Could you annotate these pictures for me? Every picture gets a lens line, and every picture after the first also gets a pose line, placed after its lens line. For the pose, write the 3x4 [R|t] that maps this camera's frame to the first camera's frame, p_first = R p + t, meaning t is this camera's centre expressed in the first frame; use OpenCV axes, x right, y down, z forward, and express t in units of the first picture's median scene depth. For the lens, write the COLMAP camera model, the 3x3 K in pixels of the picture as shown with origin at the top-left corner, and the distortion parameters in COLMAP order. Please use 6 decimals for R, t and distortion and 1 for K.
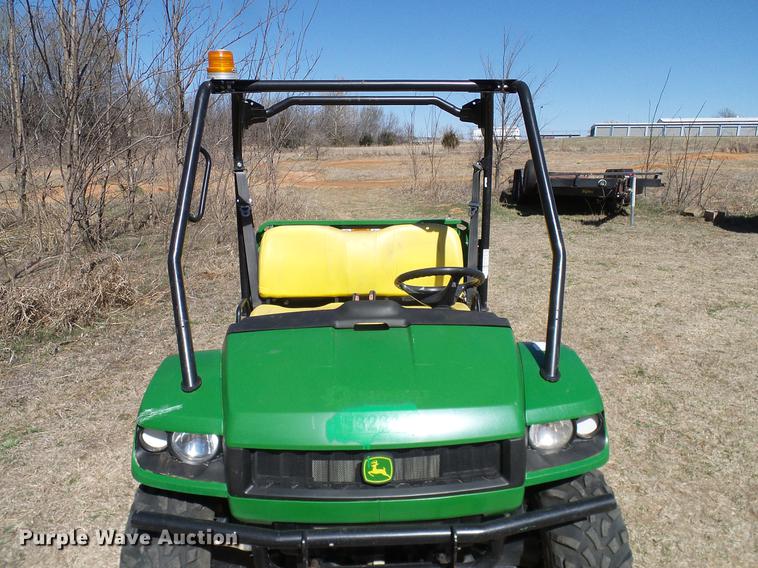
lens RADIAL K [[523.9, 0, 380.1], [0, 523.9, 295.8], [0, 0, 1]] dist [0.003494, -0.001596]
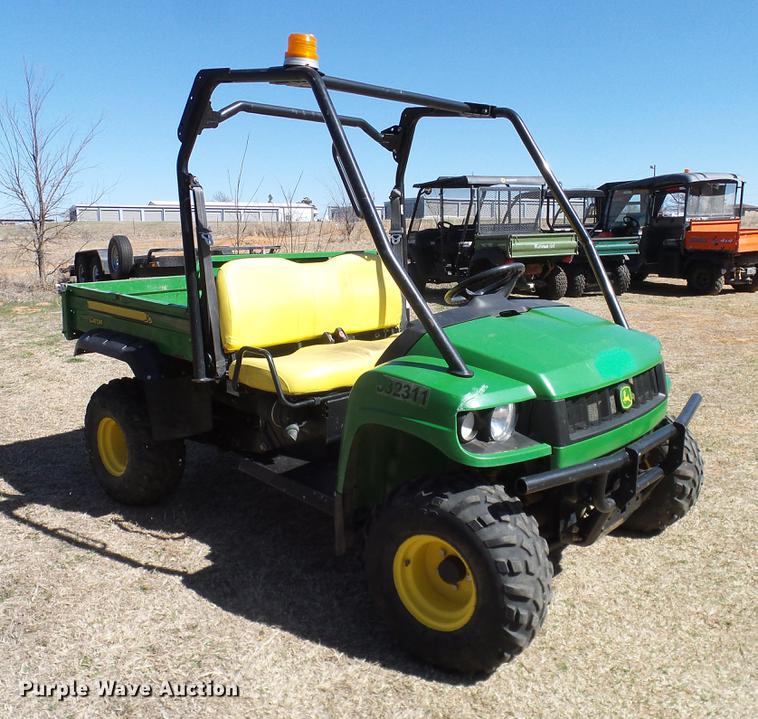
lens RADIAL K [[722.1, 0, 391.4], [0, 722.1, 379.7], [0, 0, 1]] dist [0.006906, 0.000000]
pose [[0.697584, -0.146067, 0.701456, -0.827820], [0.203819, 0.979008, 0.001169, 0.093268], [-0.686902, 0.142155, 0.712712, 0.086139]]
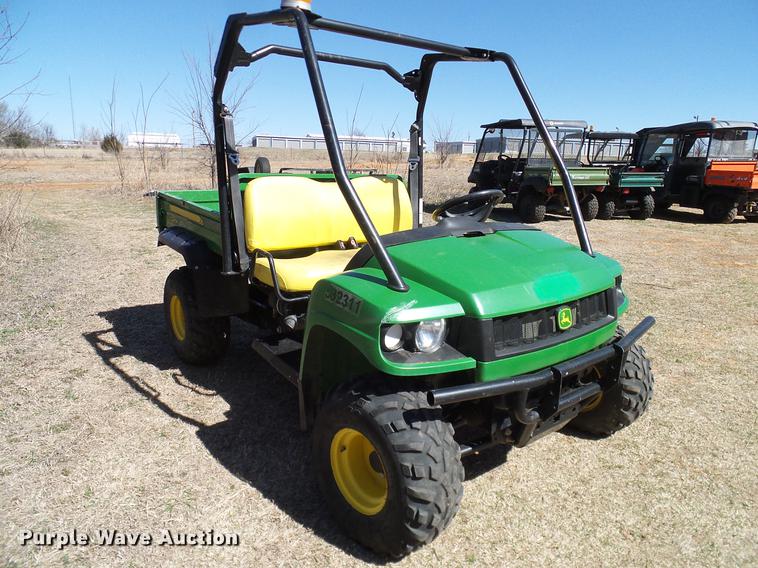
lens RADIAL K [[523.9, 0, 384.6], [0, 523.9, 295.1], [0, 0, 1]] dist [0.003494, -0.001596]
pose [[0.812566, -0.122053, 0.569947, -0.594657], [0.133573, 0.990800, 0.021745, 0.095563], [-0.567357, 0.058460, 0.821394, 0.084979]]
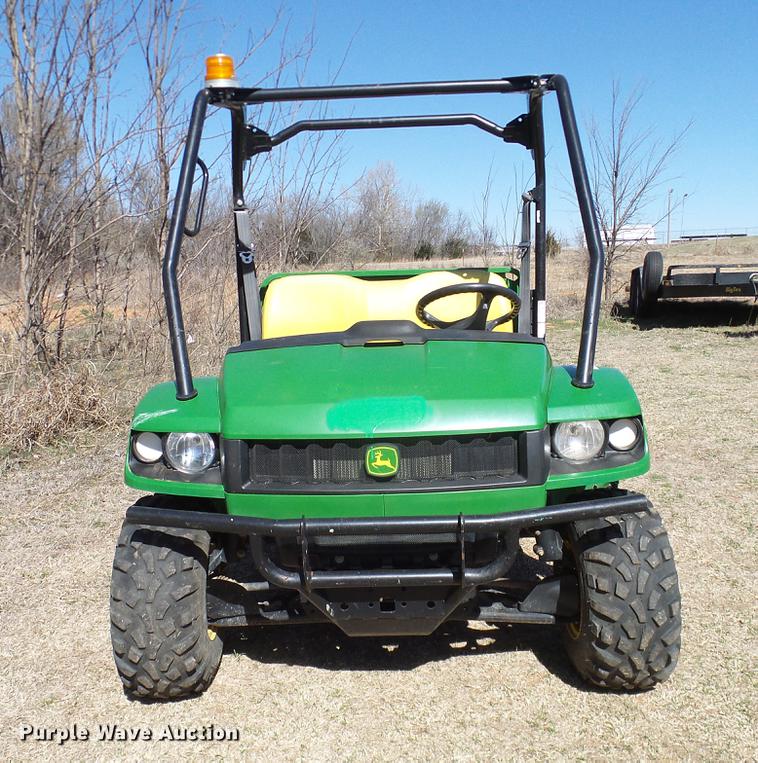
lens RADIAL K [[779.1, 0, 385.3], [0, 779.1, 441.3], [0, 0, 1]] dist [0.001414, 0.000000]
pose [[0.996724, -0.010327, -0.080214, 0.059481], [0.006076, 0.998573, -0.053063, 0.195001], [0.080648, 0.052402, 0.995364, -0.202313]]
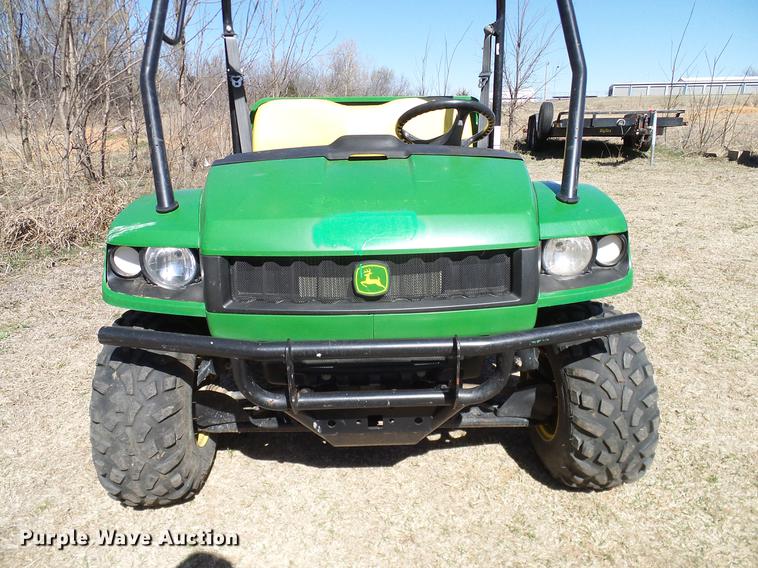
lens RADIAL K [[523.9, 0, 379.8], [0, 523.9, 294.1], [0, 0, 1]] dist [0.003494, -0.001596]
pose [[0.999730, -0.003133, -0.023042, 0.015829], [0.004383, 0.998509, 0.054416, 0.162030], [0.022837, -0.054503, 0.998252, 0.059131]]
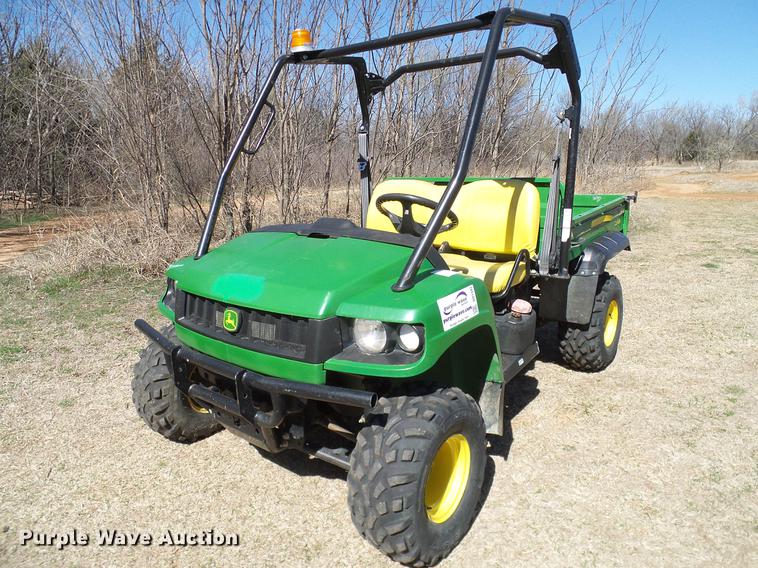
lens RADIAL K [[523.9, 0, 375.8], [0, 523.9, 292.0], [0, 0, 1]] dist [0.003494, -0.001596]
pose [[0.752911, 0.144653, -0.642029, 0.575404], [-0.169847, 0.985207, 0.022792, 0.090186], [0.635828, 0.091887, 0.766342, 0.118654]]
